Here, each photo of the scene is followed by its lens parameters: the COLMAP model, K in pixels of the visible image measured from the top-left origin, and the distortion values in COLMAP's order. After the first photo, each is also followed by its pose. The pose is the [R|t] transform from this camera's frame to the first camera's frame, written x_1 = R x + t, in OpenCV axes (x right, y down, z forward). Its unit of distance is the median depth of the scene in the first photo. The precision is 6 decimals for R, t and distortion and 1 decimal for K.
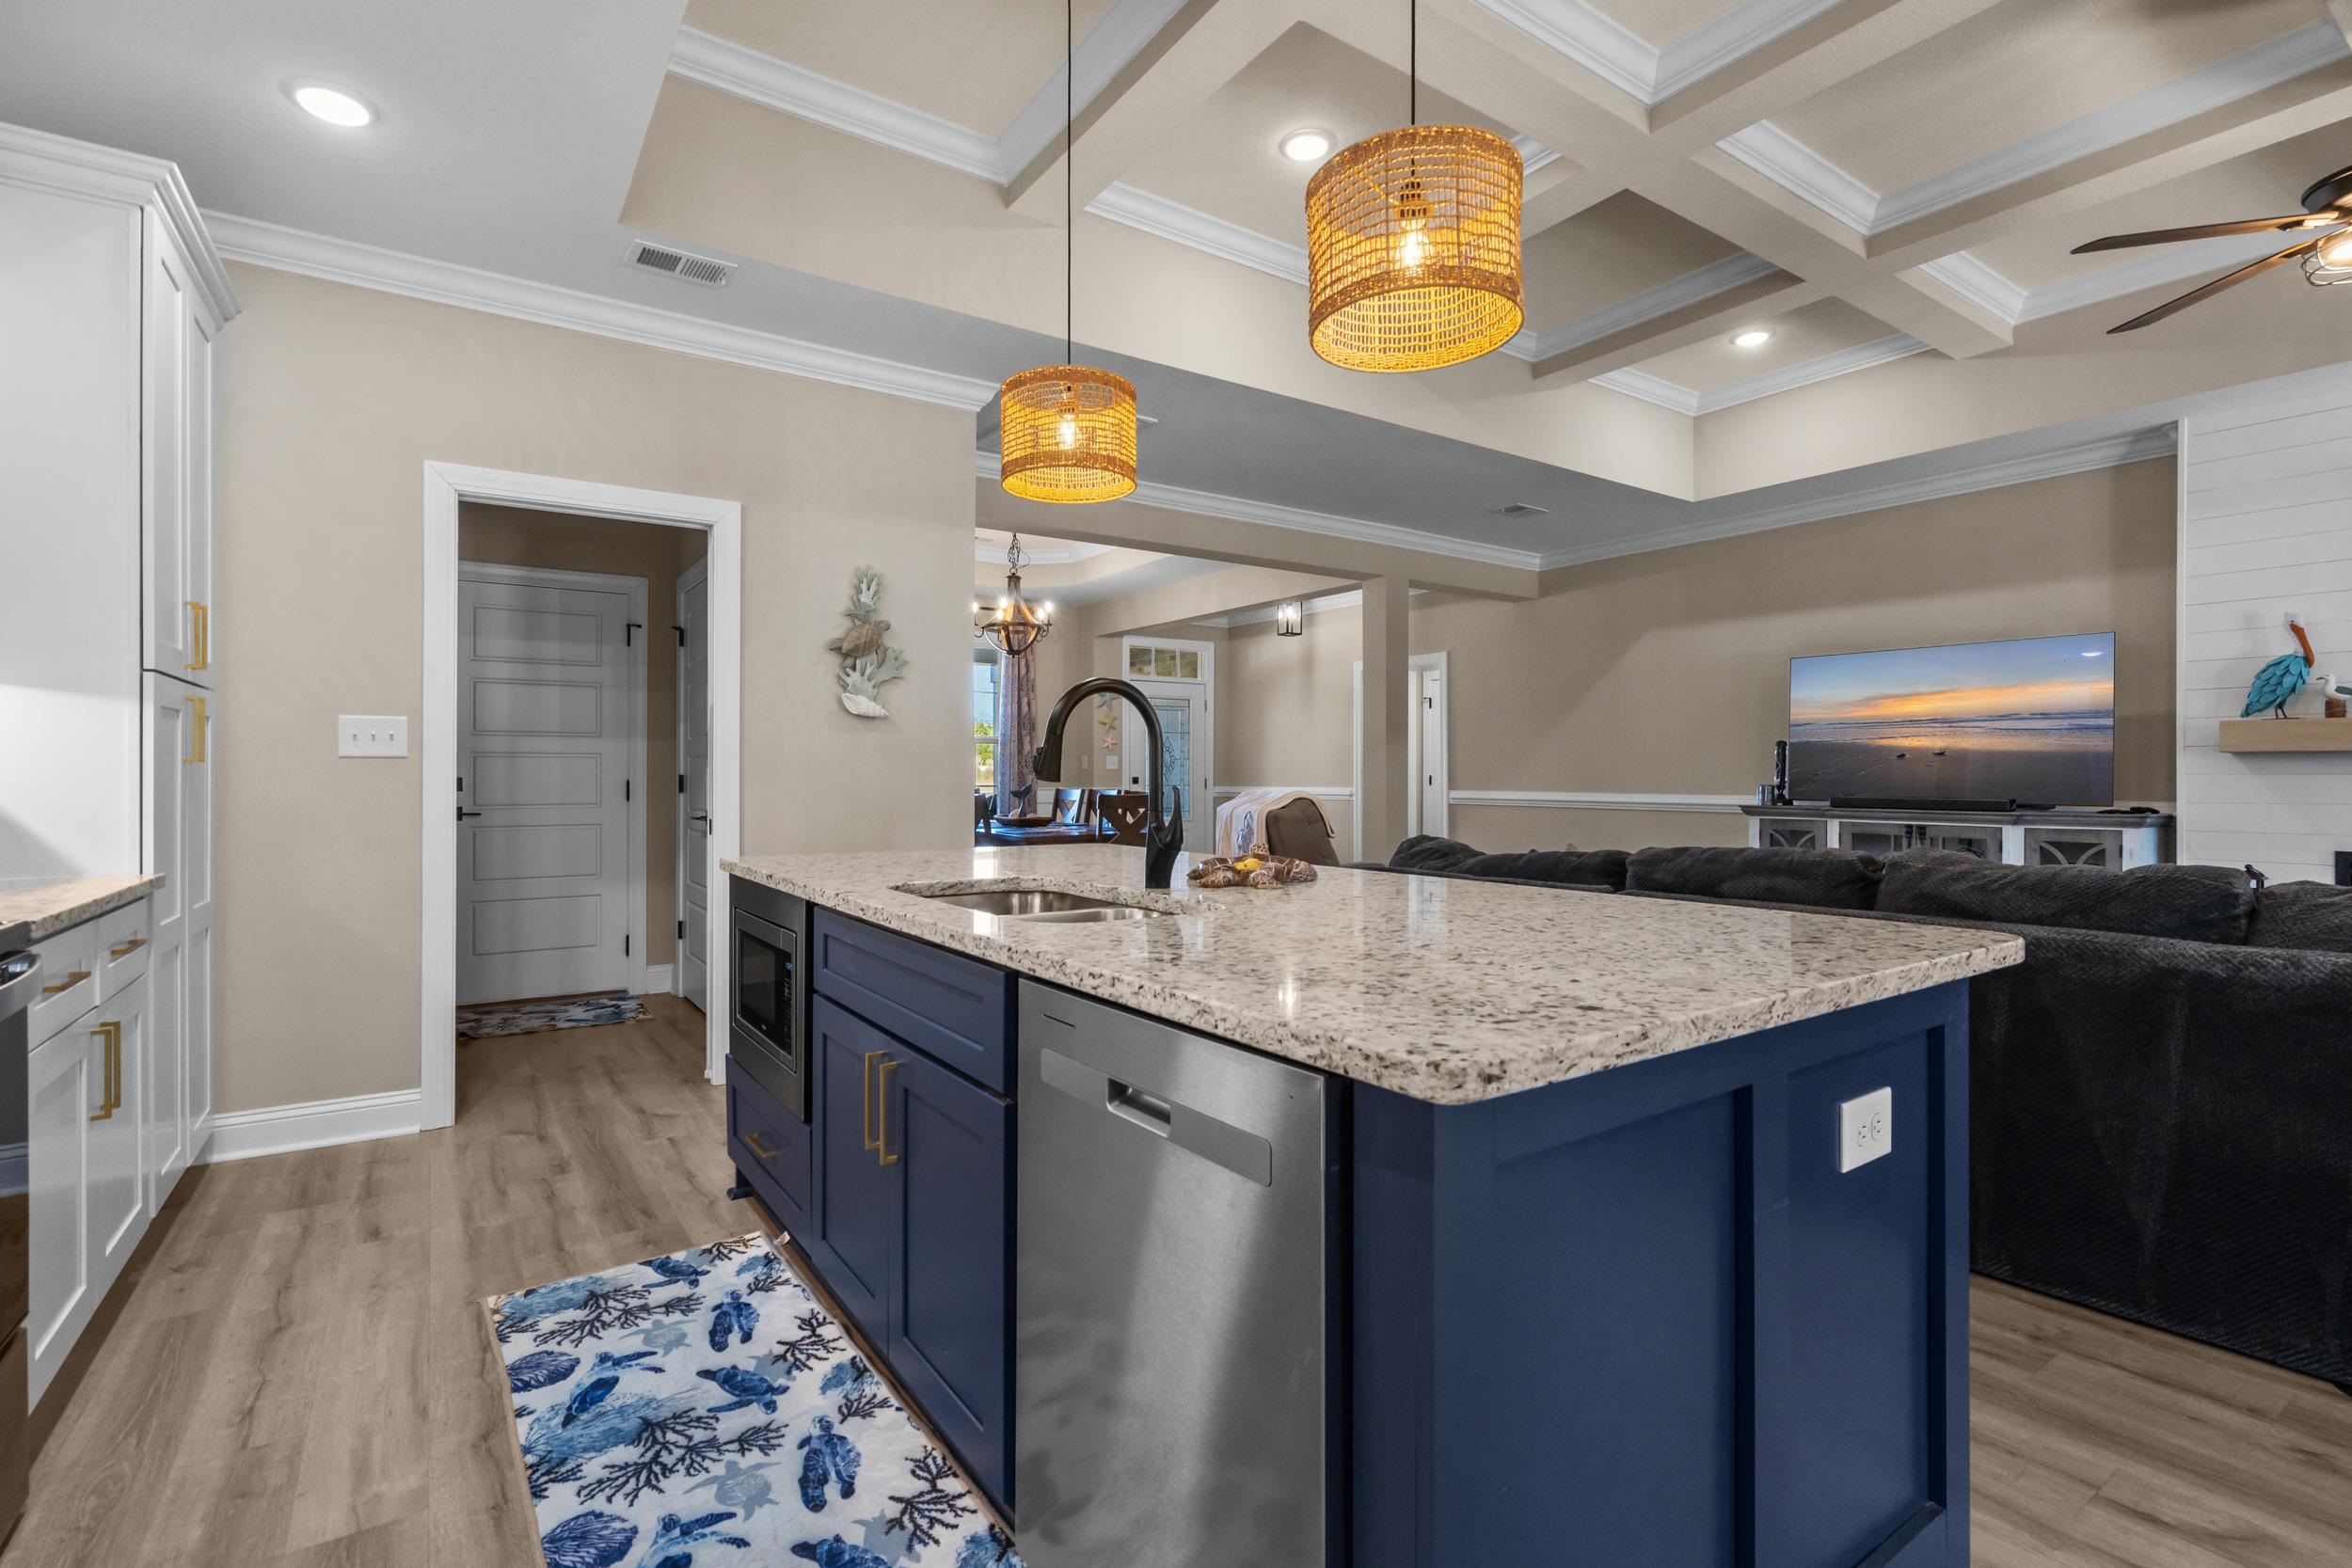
lens RADIAL K [[1061.8, 0, 1159.3], [0, 1061.8, 772.7], [0, 0, 1]] dist [-0.003297, -0.001666]
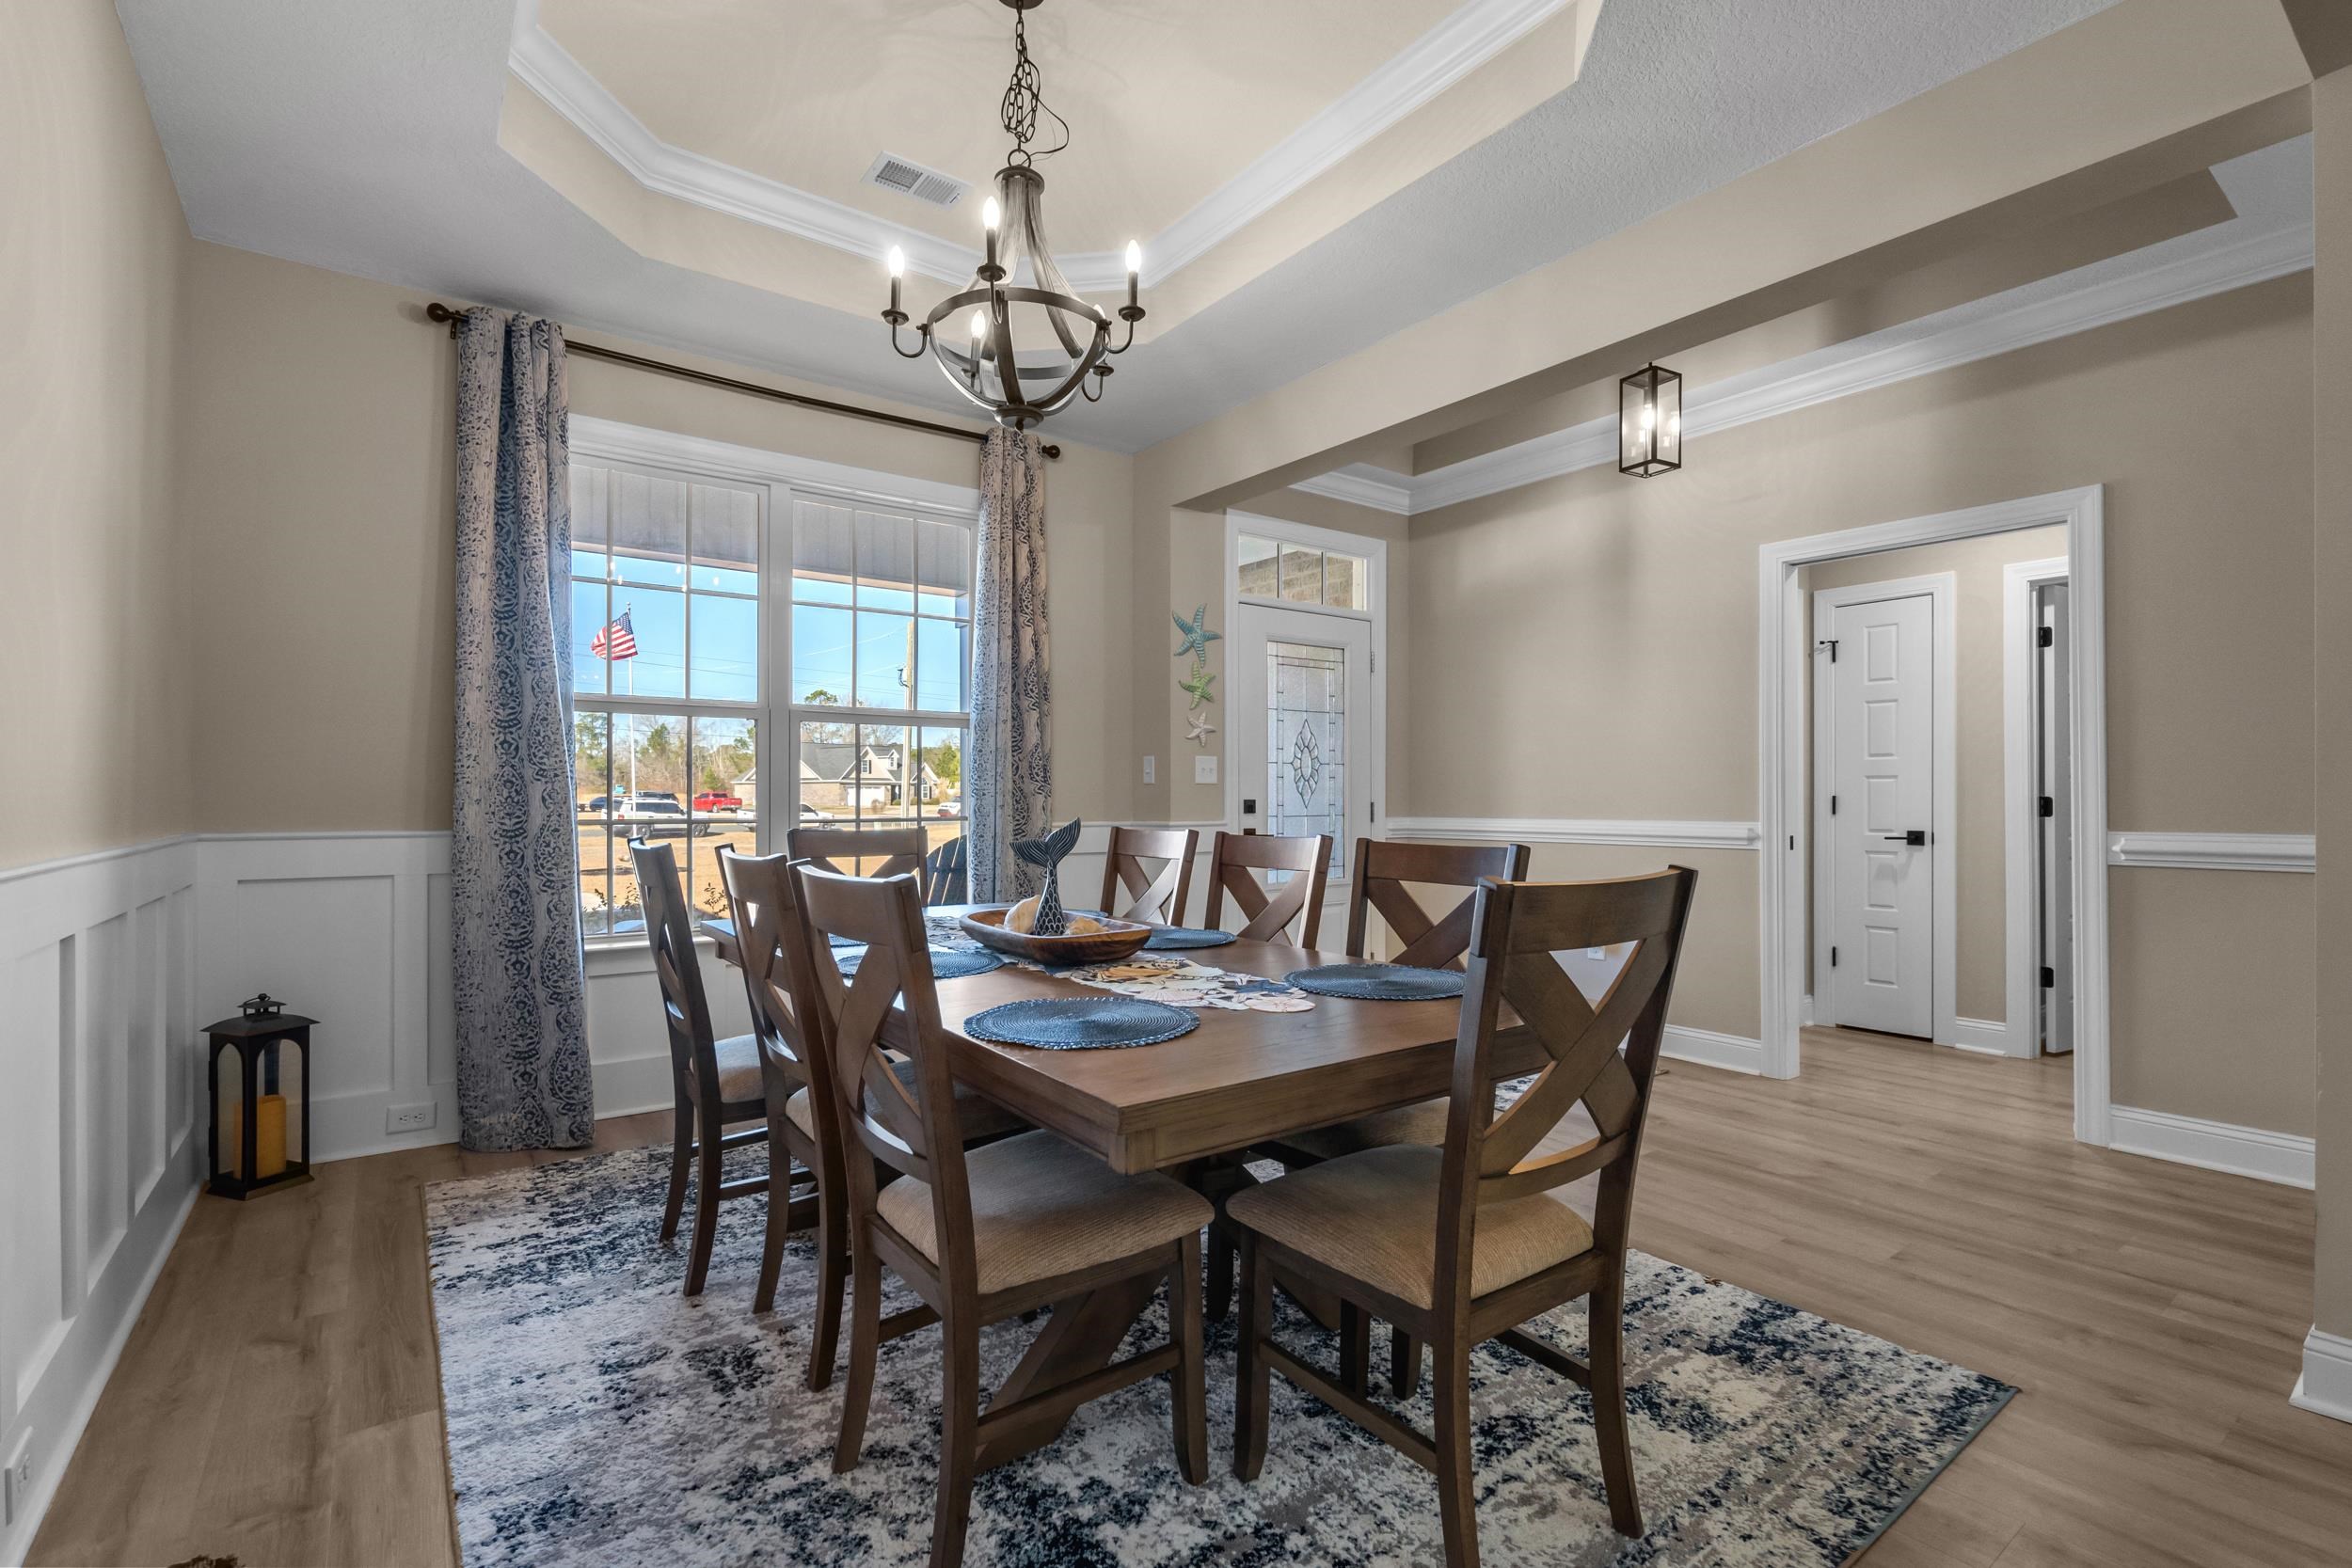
lens RADIAL K [[1061.8, 0, 1154.8], [0, 1061.8, 798.1], [0, 0, 1]] dist [-0.003297, -0.001666]
pose [[0.999675, -0.001734, 0.025433, -0.149844], [0.001686, 0.999997, 0.001937, 0.004579], [-0.025436, -0.001893, 0.999675, 0.964661]]
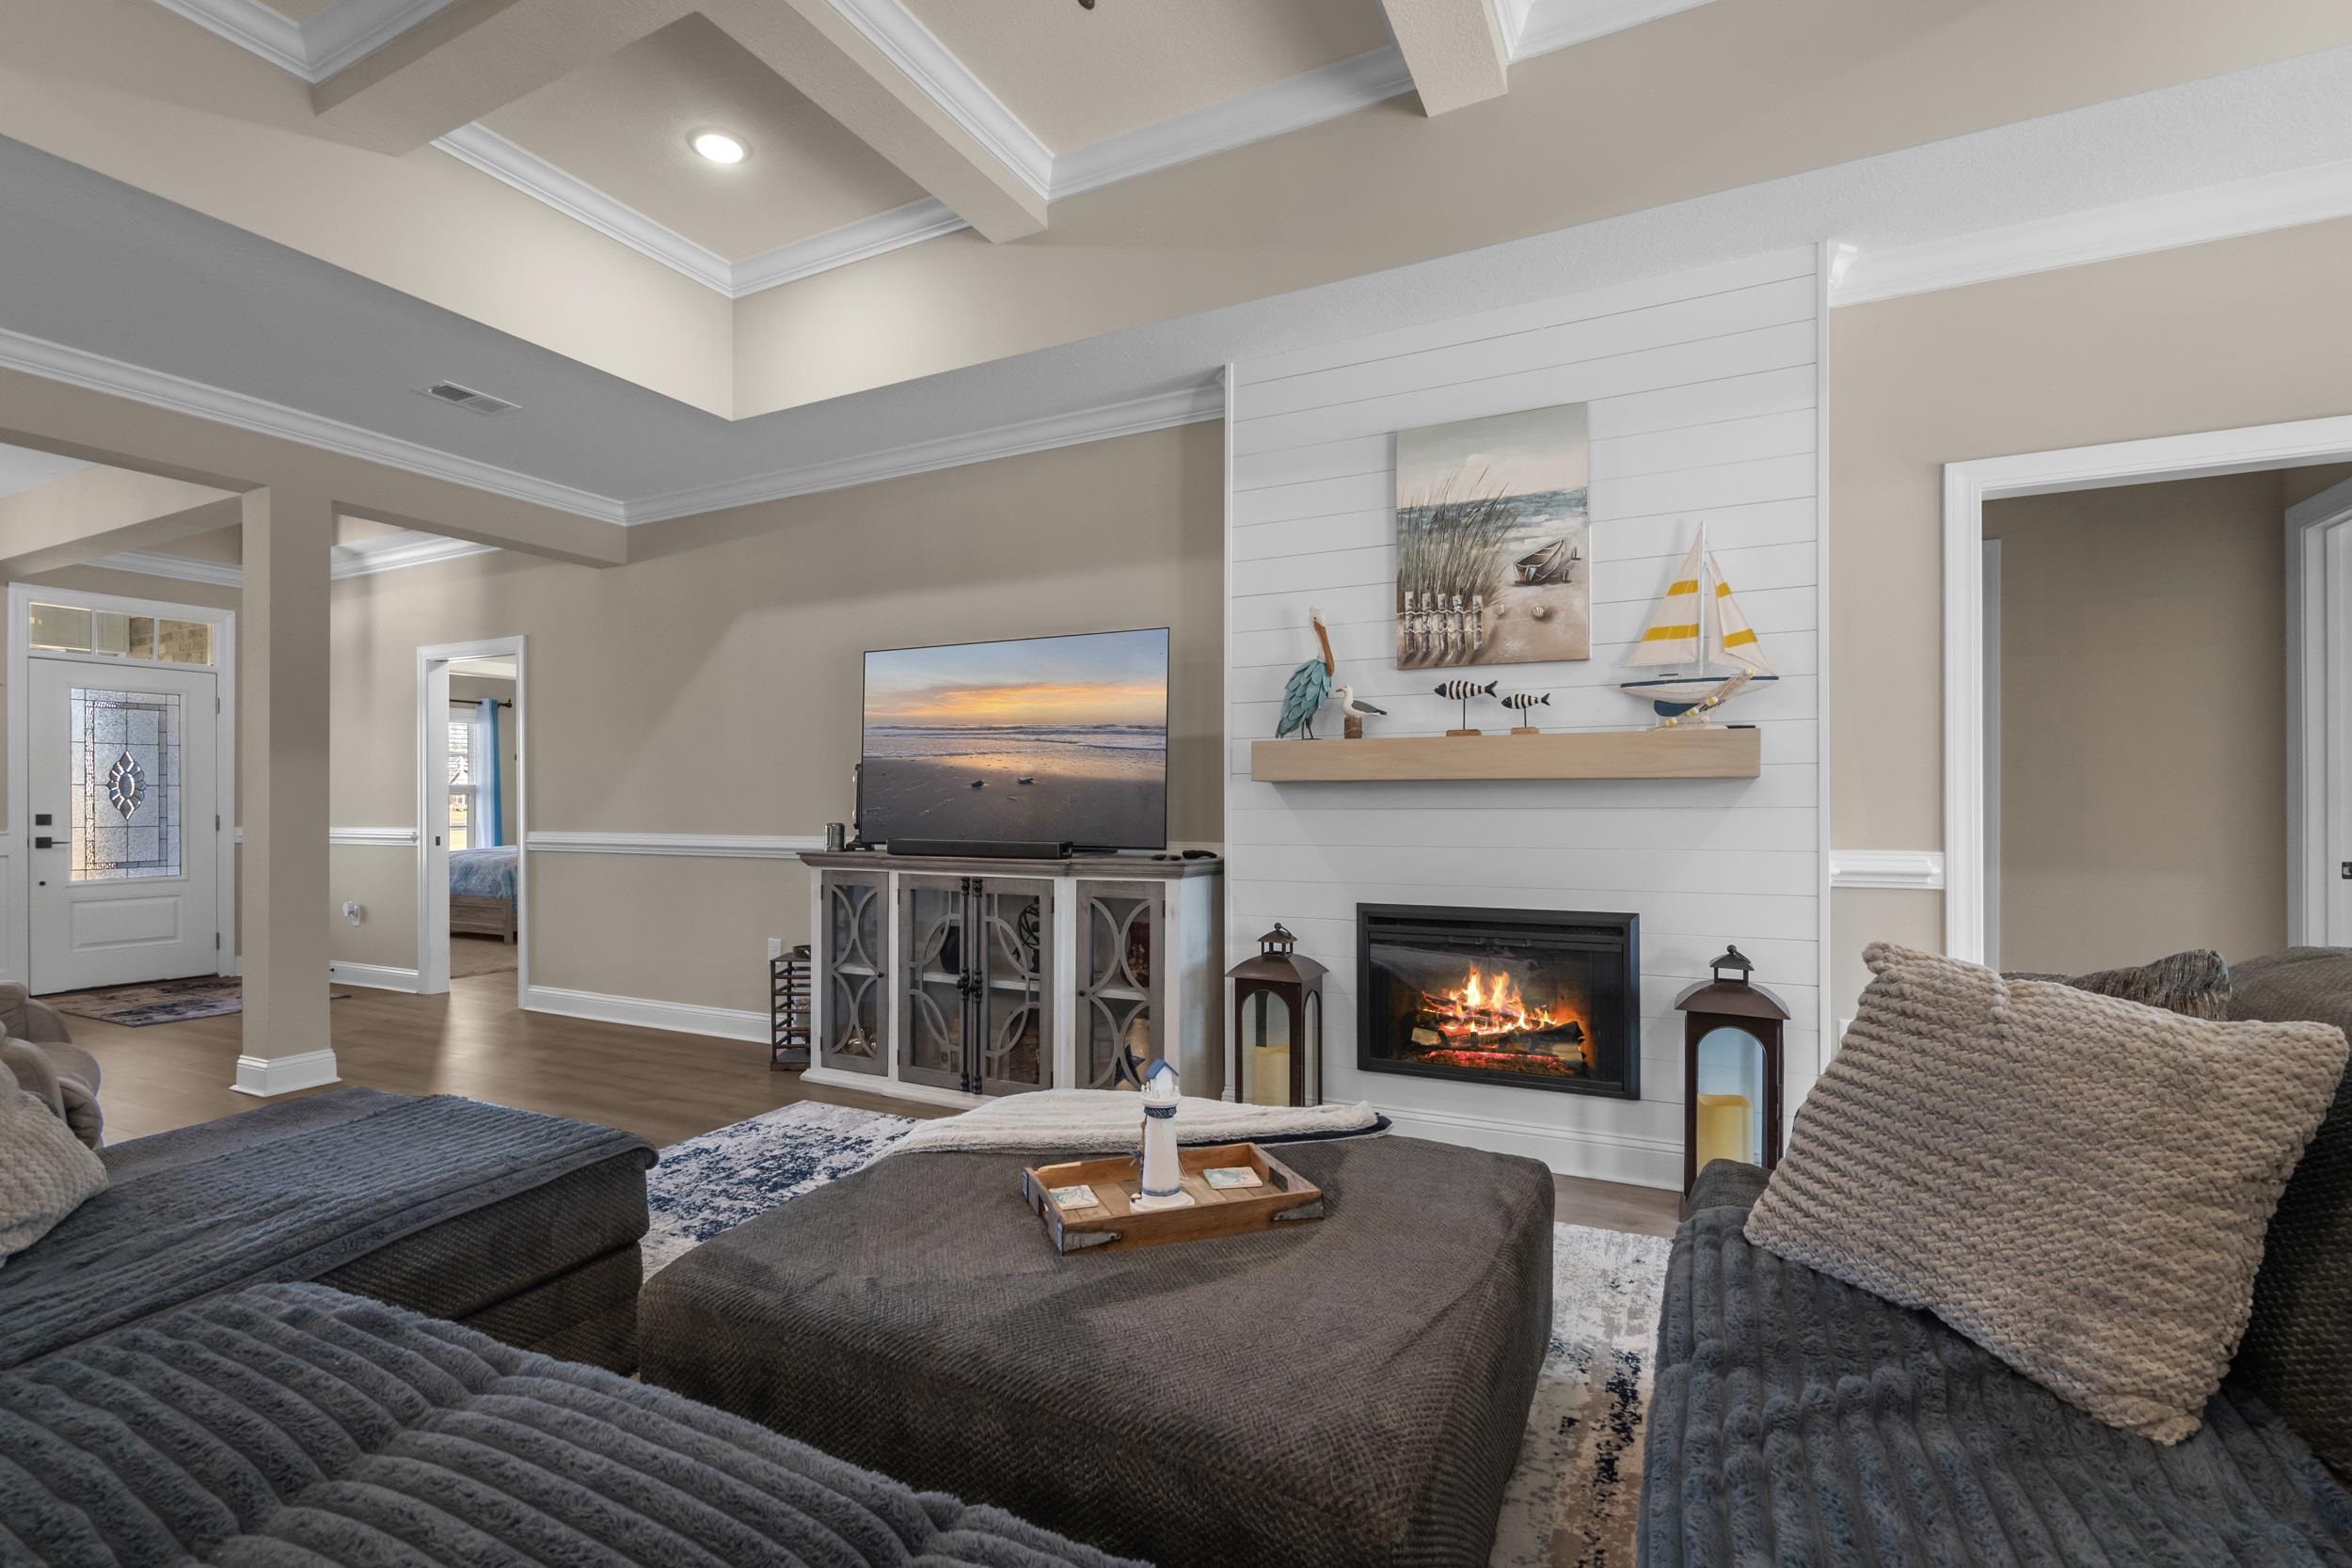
lens RADIAL K [[1061.8, 0, 1156.5], [0, 1061.8, 802.5], [0, 0, 1]] dist [-0.003297, -0.001666]
pose [[0.873009, -0.001906, 0.487701, 0.461875], [0.001697, 0.999998, 0.000871, -0.003592], [-0.487701, 0.000068, 0.873010, 0.285418]]
